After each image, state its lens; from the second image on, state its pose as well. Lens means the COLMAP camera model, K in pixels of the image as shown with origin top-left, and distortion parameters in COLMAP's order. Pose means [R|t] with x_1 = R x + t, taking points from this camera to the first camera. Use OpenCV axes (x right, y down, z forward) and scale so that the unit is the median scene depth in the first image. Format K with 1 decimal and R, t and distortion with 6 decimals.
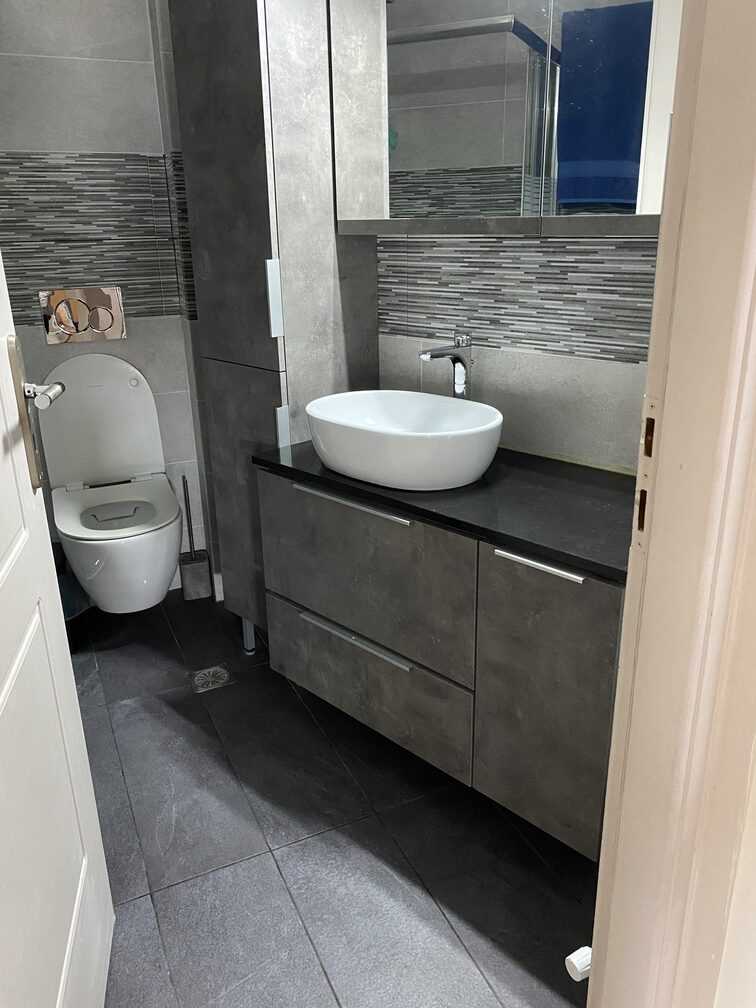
lens RADIAL K [[766.3, 0, 380.8], [0, 766.3, 500.1], [0, 0, 1]] dist [0.041640, -0.057645]
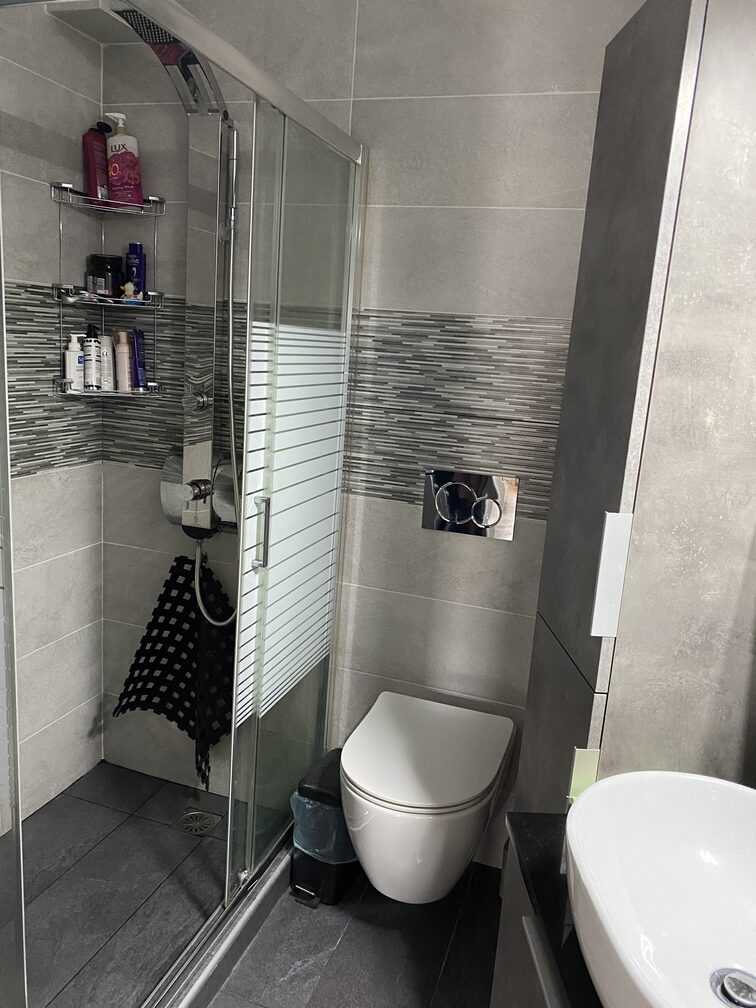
lens RADIAL K [[766.3, 0, 377.8], [0, 766.3, 509.6], [0, 0, 1]] dist [0.041640, -0.057645]
pose [[0.726819, 0.208143, -0.654530, 0.082488], [-0.305162, 0.951610, -0.036249, -0.185412], [0.615313, 0.226084, 0.755166, 0.348602]]
